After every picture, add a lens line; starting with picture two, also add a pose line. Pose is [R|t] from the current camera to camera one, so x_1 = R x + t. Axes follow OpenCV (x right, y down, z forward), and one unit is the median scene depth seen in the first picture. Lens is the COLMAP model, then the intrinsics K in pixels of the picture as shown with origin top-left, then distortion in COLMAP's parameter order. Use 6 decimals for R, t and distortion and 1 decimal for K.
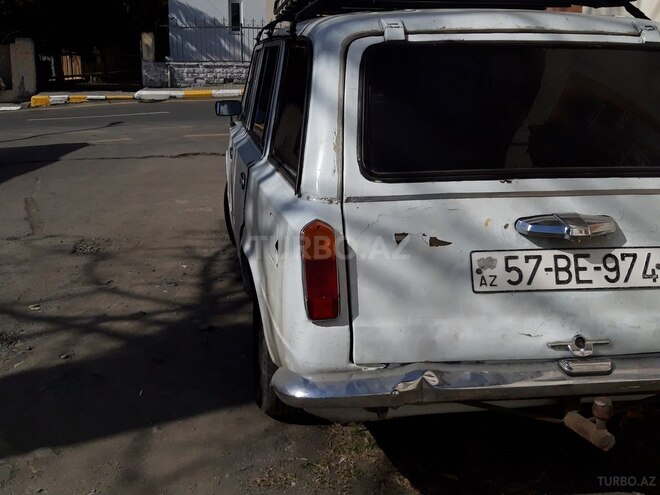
lens RADIAL K [[679.3, 0, 330.0], [0, 679.3, 247.5], [0, 0, 1]] dist [0.106091, -0.266512]
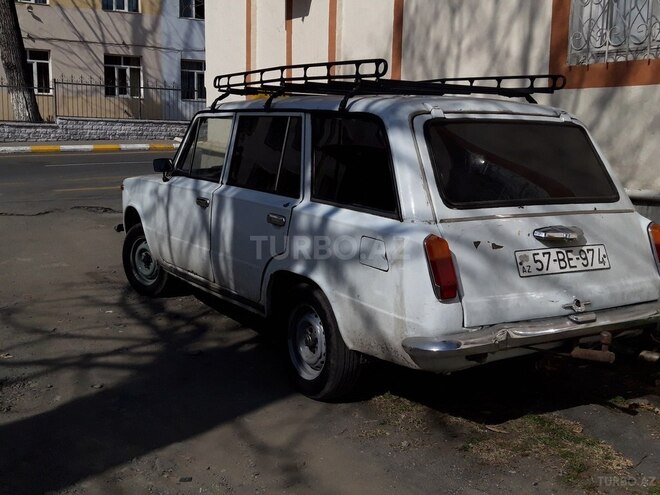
lens RADIAL K [[651.7, 0, 326.9], [0, 651.7, 248.9], [0, 0, 1]] dist [0.106302, -0.220873]
pose [[0.932851, -0.047128, 0.357168, -0.723828], [0.075216, 0.995036, -0.065157, 0.065060], [-0.352324, 0.087647, 0.931765, -0.248085]]
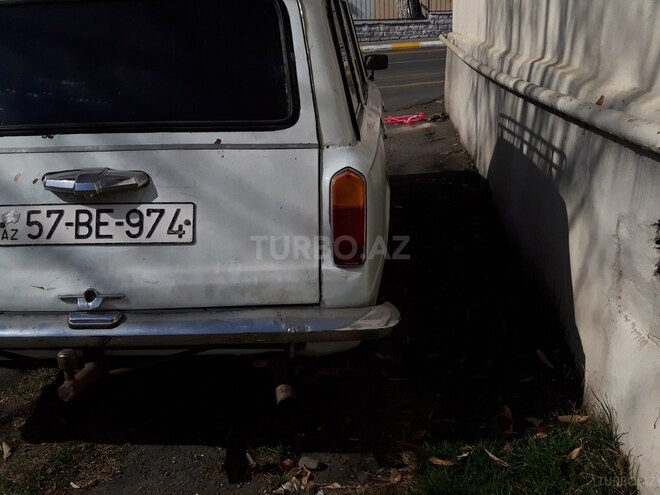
lens RADIAL K [[651.7, 0, 326.9], [0, 651.7, 248.9], [0, 0, 1]] dist [0.106302, -0.220873]
pose [[0.984832, 0.017008, -0.172676, 0.860203], [-0.004892, 0.997510, 0.070349, -0.001860], [0.173443, -0.068437, 0.982463, 0.102579]]
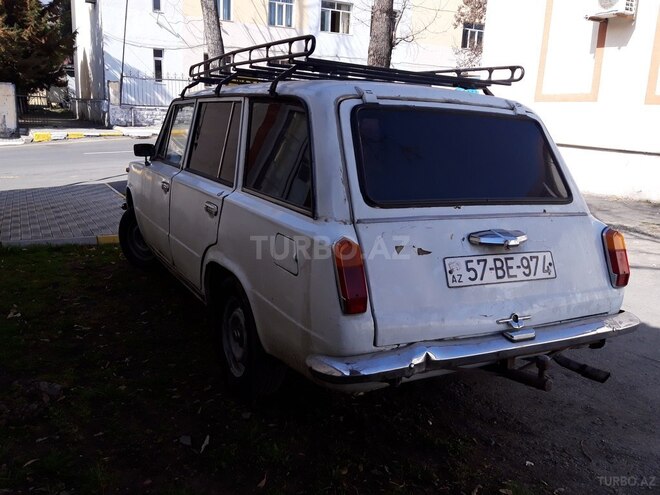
lens RADIAL K [[520.1, 0, 329.6], [0, 520.1, 245.5], [0, 0, 1]] dist [0.086052, -0.154924]
pose [[0.946791, -0.024906, 0.320884, -0.346960], [0.035497, 0.999000, -0.027196, 0.001257], [-0.319886, 0.037139, 0.946728, 0.073508]]
